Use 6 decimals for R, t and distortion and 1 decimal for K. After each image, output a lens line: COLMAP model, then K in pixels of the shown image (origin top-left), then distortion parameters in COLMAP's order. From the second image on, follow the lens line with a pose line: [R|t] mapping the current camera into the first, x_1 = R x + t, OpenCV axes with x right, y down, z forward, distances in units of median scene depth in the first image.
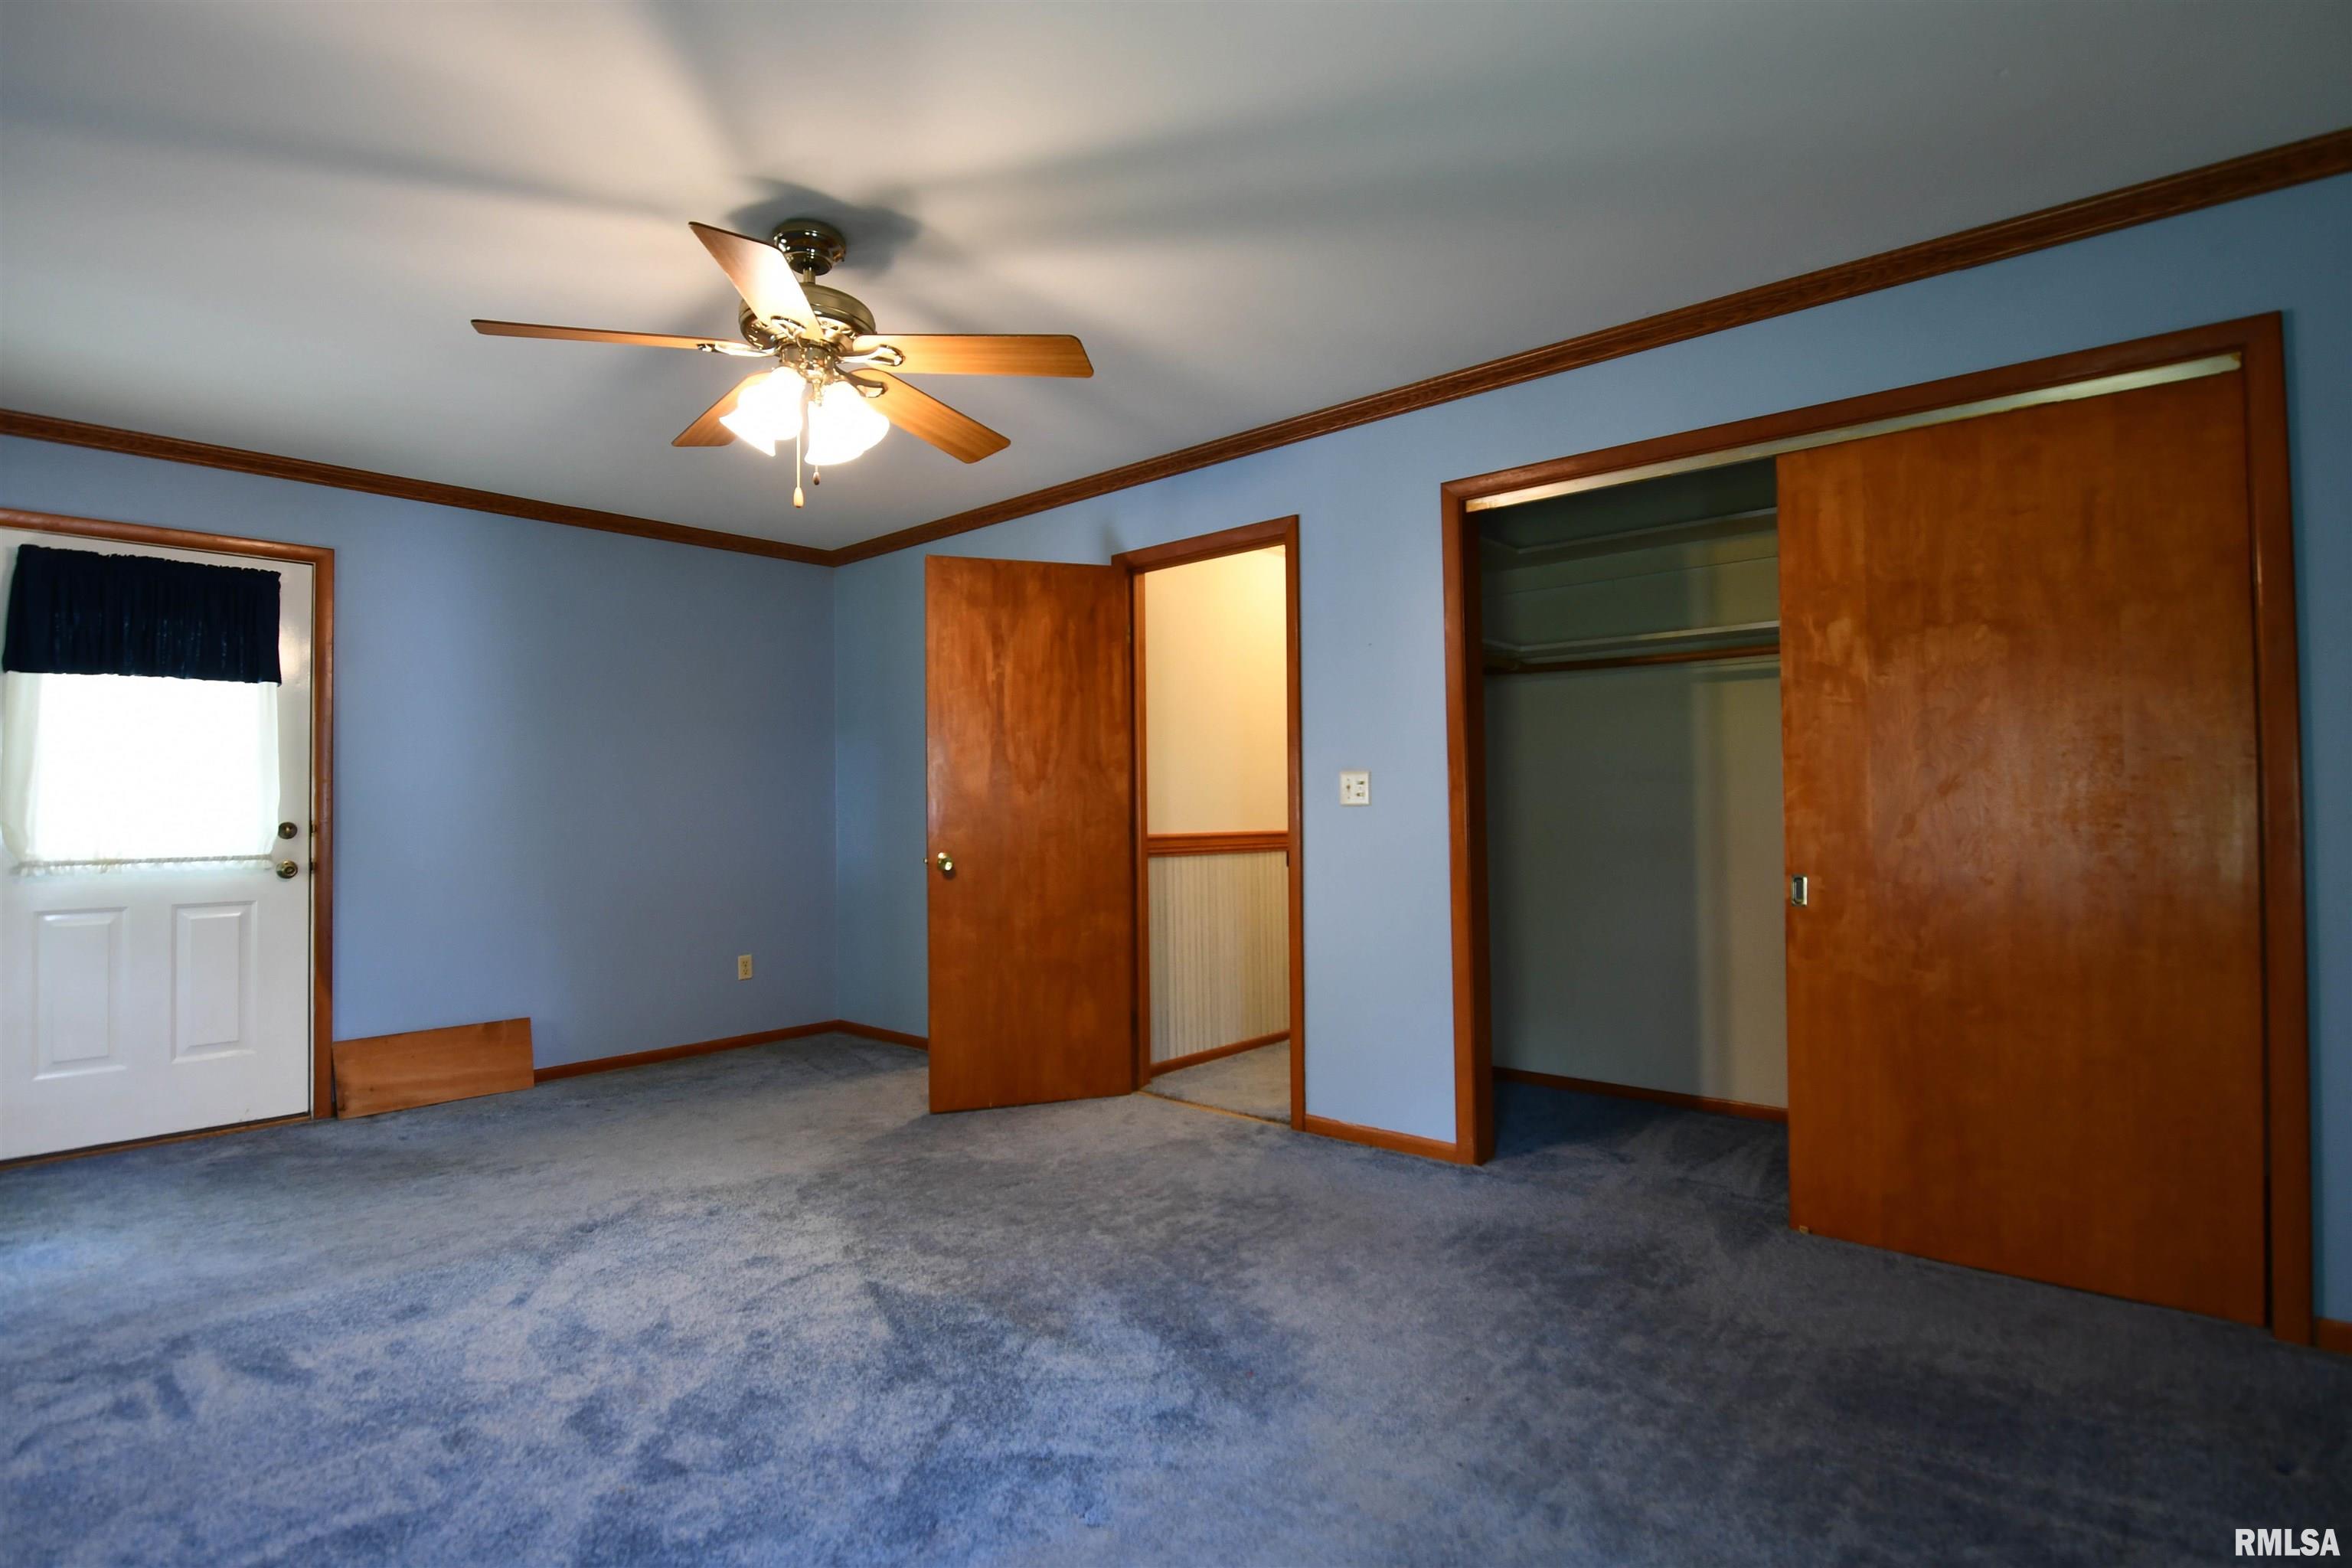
lens RADIAL K [[1155.6, 0, 1225.6], [0, 1155.6, 800.1], [0, 0, 1]] dist [-0.022361, -0.001156]
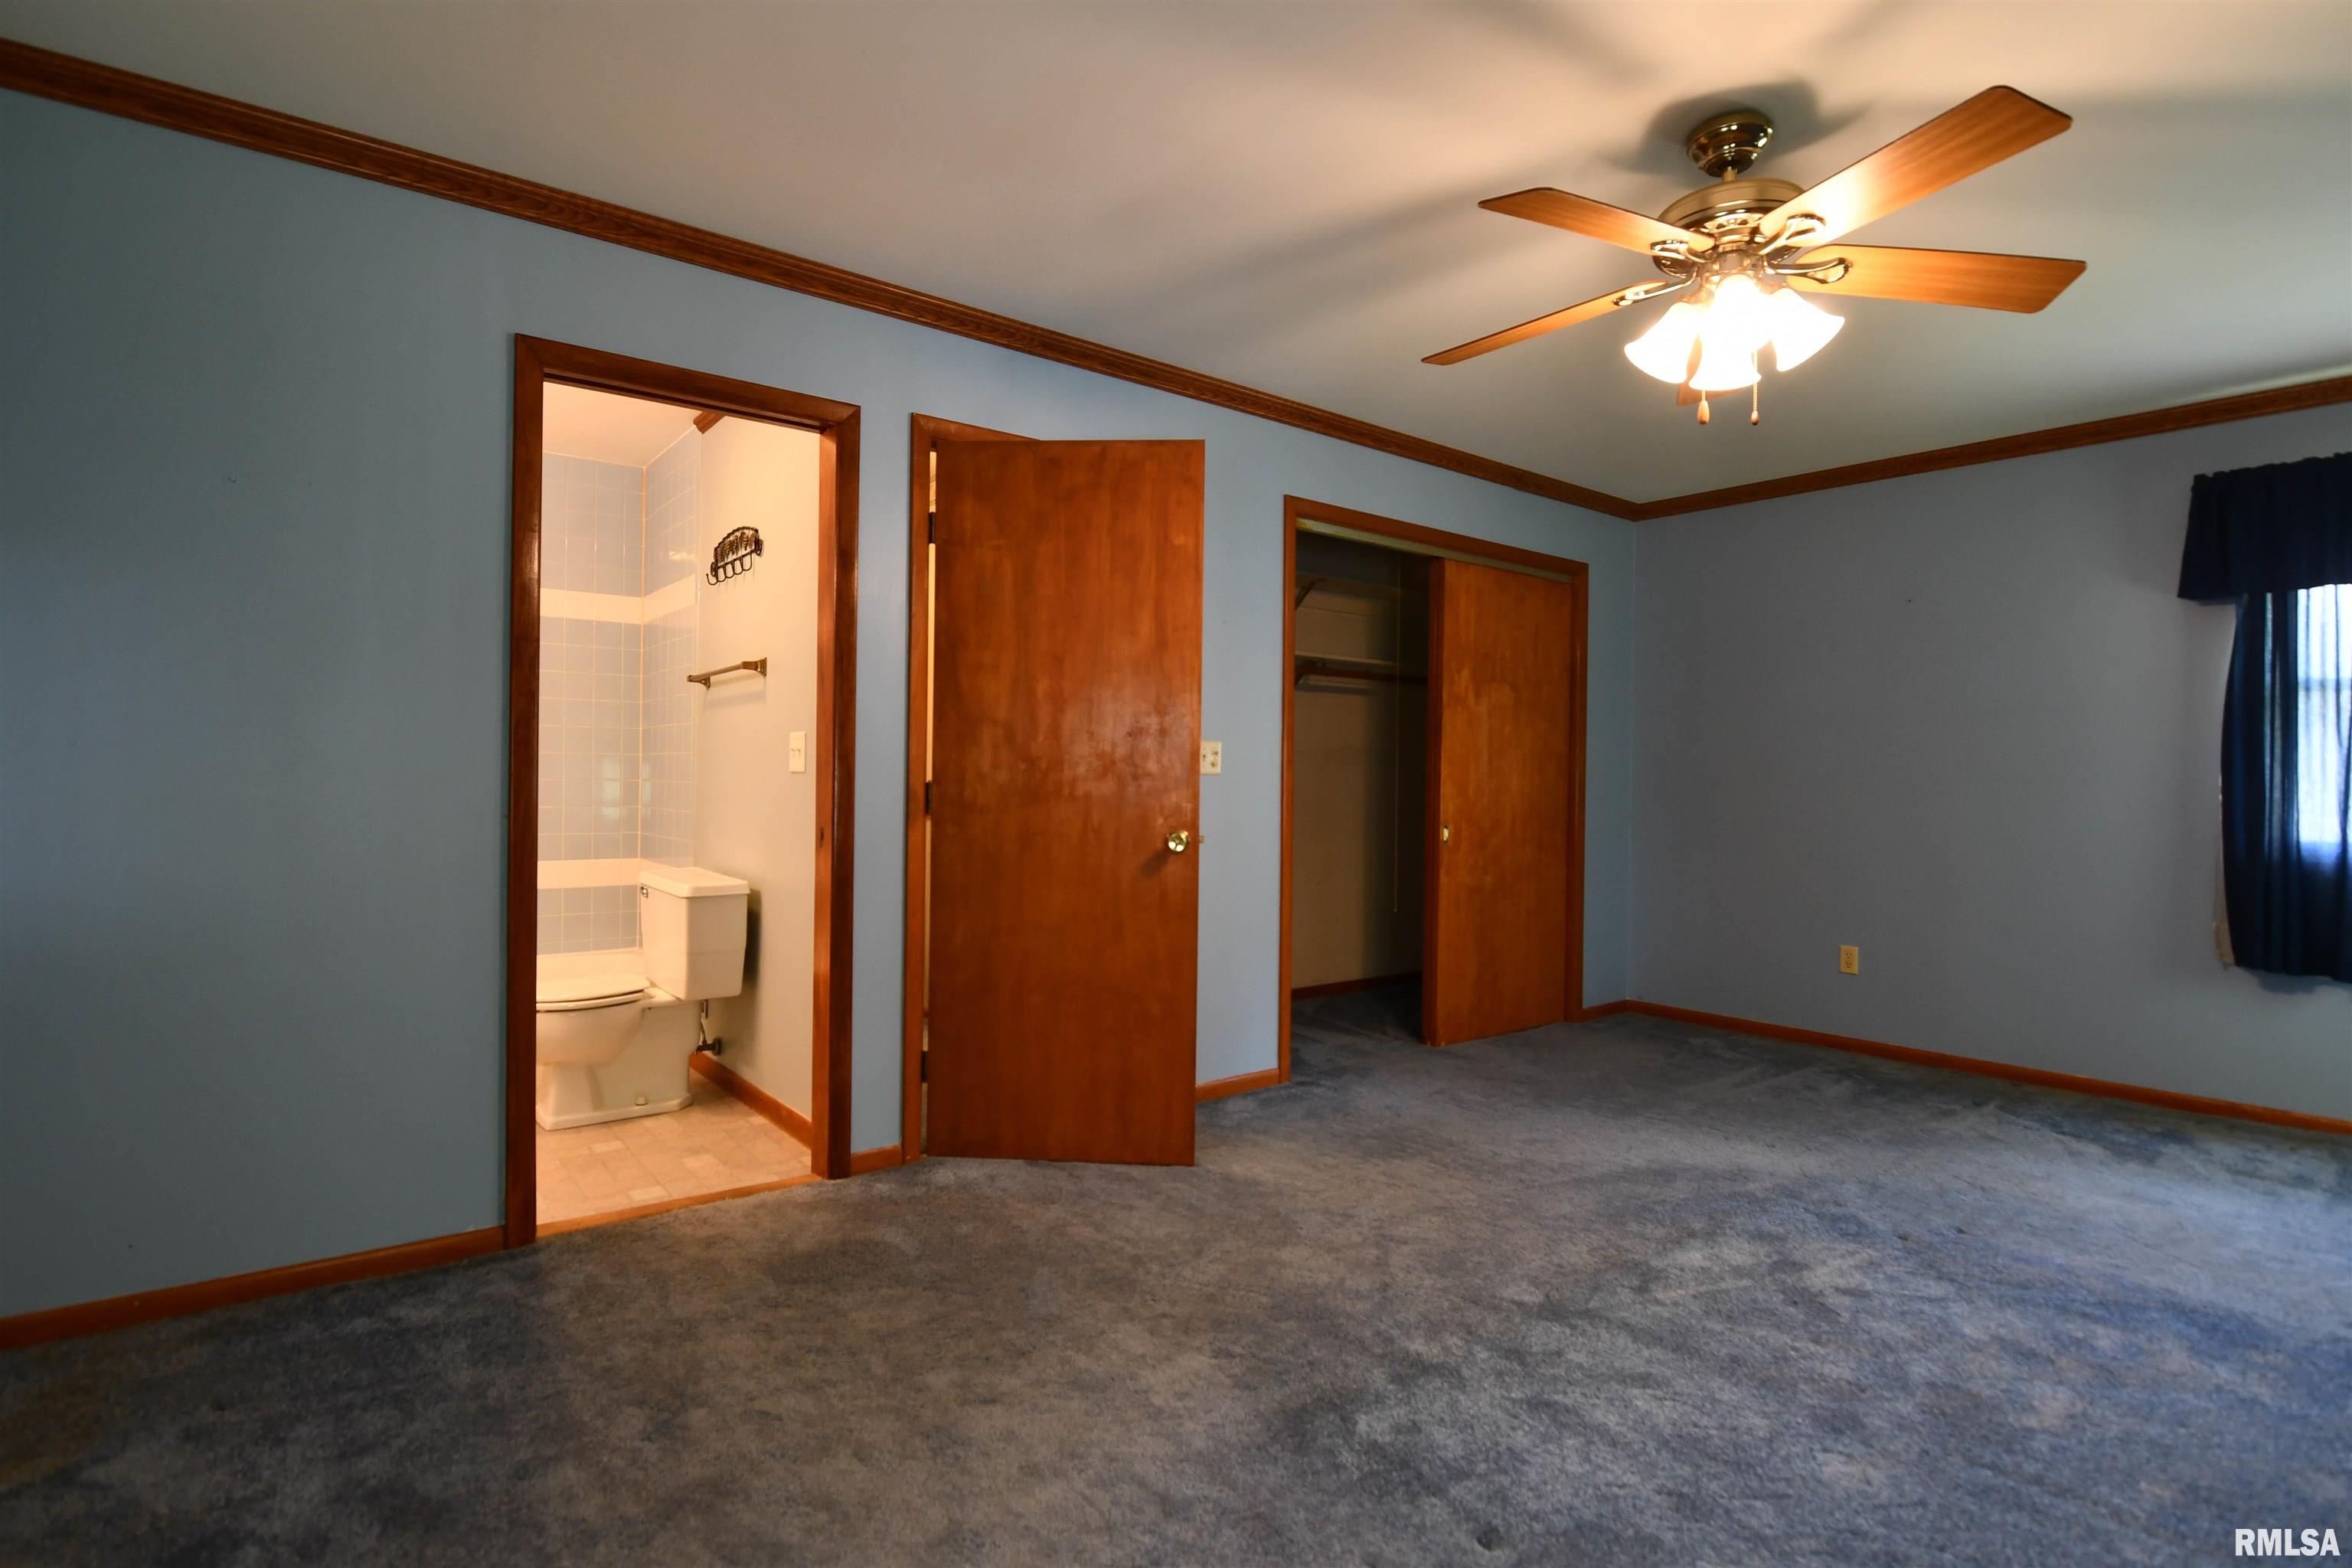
lens RADIAL K [[1155.6, 0, 1182.1], [0, 1155.6, 777.6], [0, 0, 1]] dist [-0.022361, -0.001156]
pose [[0.185605, 0.006676, 0.982602, -1.185225], [-0.030822, 0.999524, -0.000969, 0.012686], [-0.982141, -0.030106, 0.185723, 1.094814]]
